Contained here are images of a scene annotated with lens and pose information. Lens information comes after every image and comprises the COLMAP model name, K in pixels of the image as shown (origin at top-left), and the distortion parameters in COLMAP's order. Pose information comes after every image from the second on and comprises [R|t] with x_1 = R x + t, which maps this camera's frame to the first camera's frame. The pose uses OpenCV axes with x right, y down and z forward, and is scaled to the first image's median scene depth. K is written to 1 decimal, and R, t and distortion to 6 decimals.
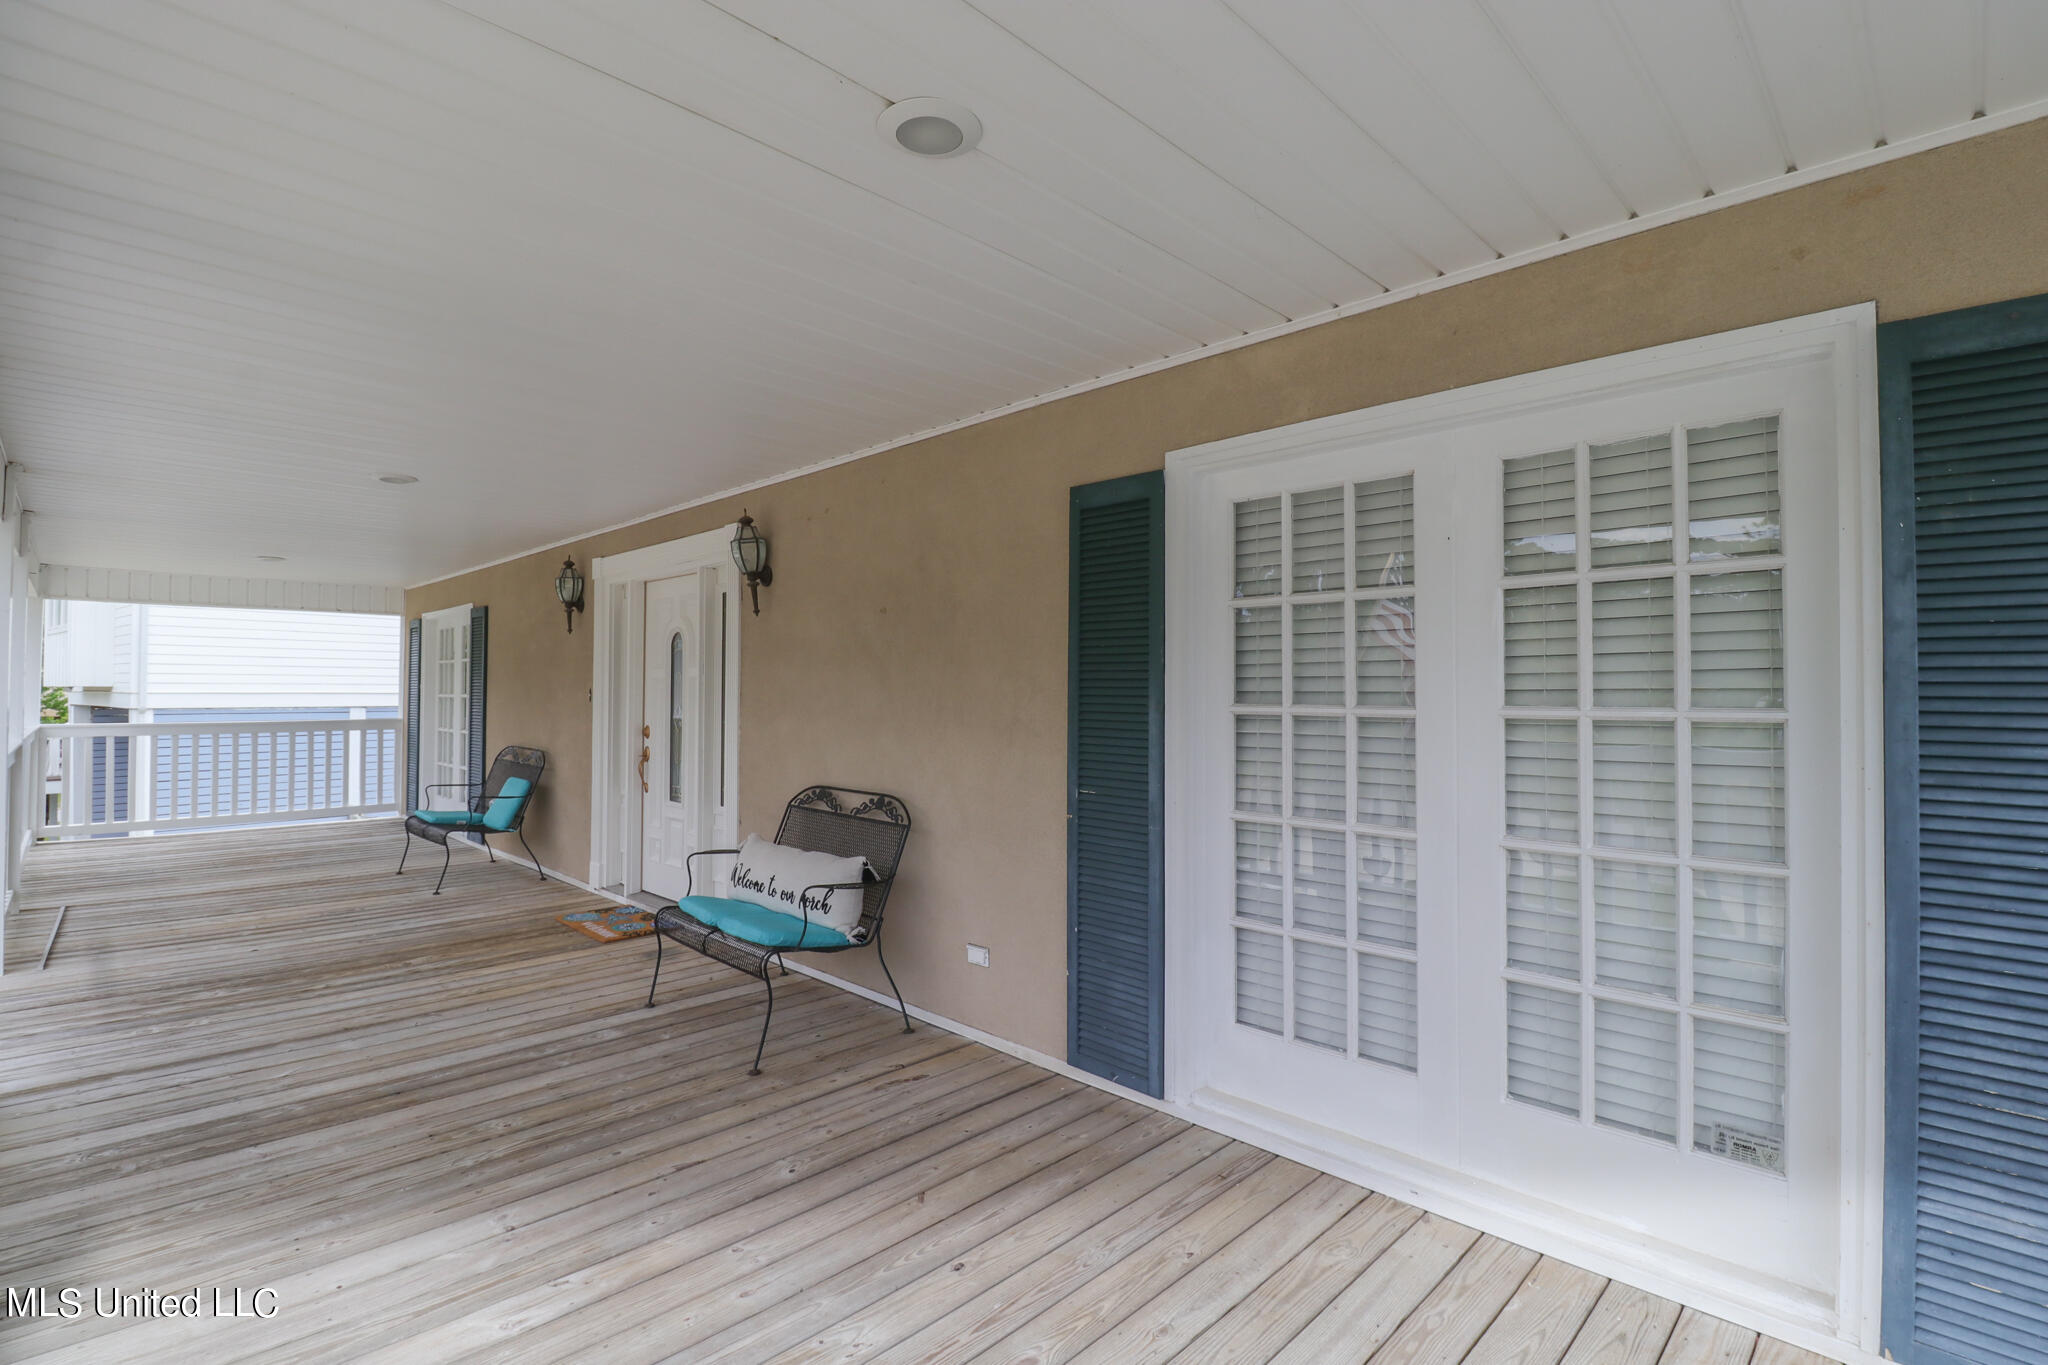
lens RADIAL K [[963.7, 0, 1018.9], [0, 963.7, 684.2], [0, 0, 1]] dist [-0.016234, -0.000971]
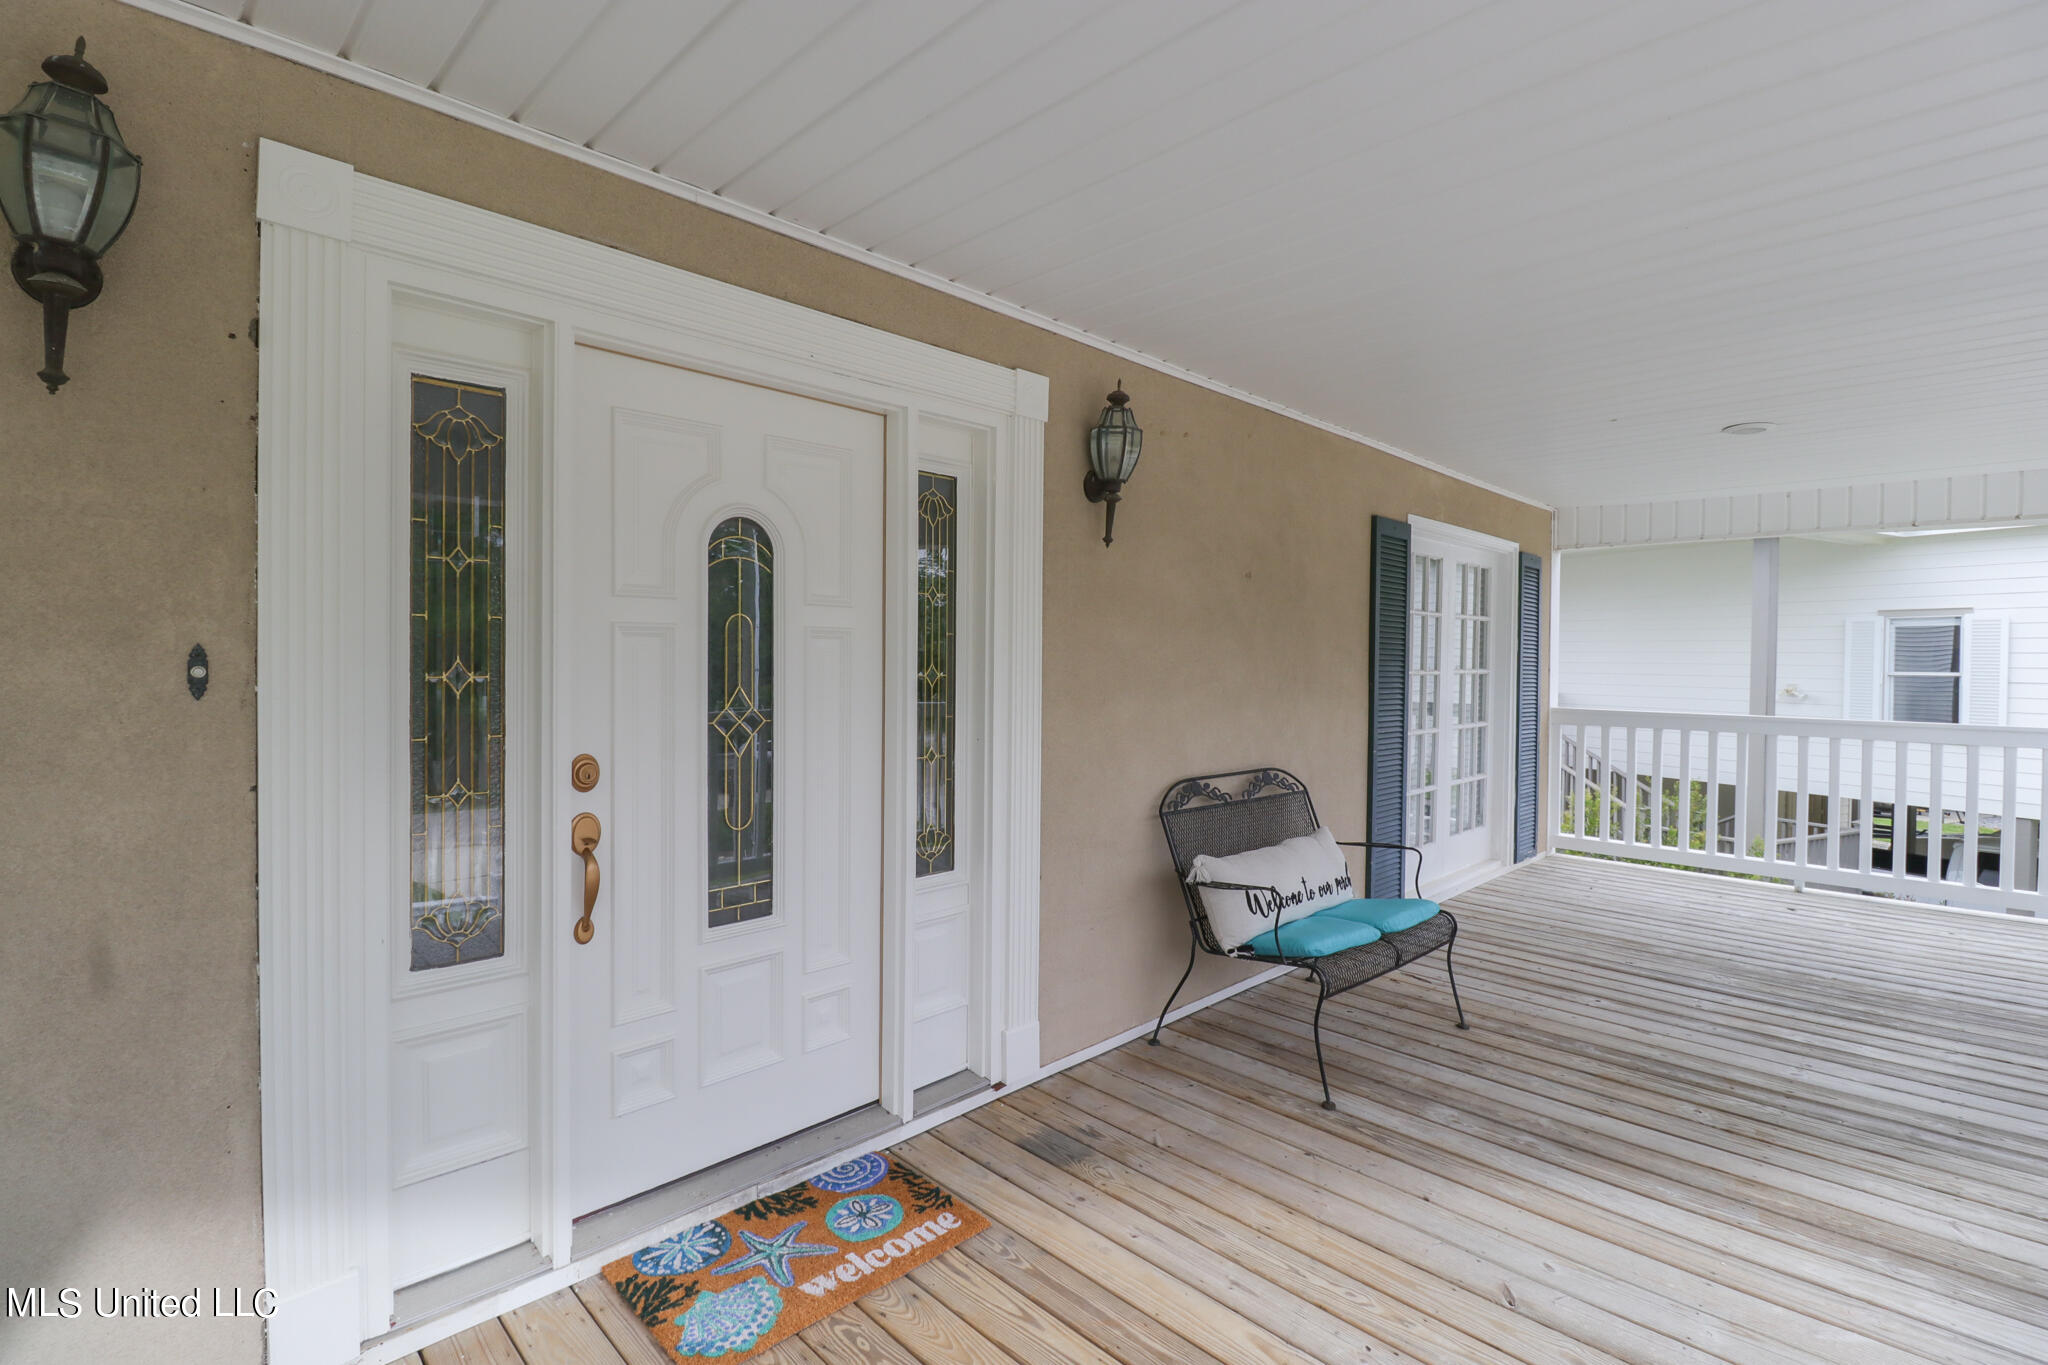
lens RADIAL K [[963.7, 0, 1018.3], [0, 963.7, 674.8], [0, 0, 1]] dist [-0.016234, -0.000971]
pose [[-0.003333, -0.020931, 0.999775, -1.119972], [-0.018571, 0.999610, 0.020866, 0.005002], [-0.999822, -0.018498, -0.003721, 1.275424]]
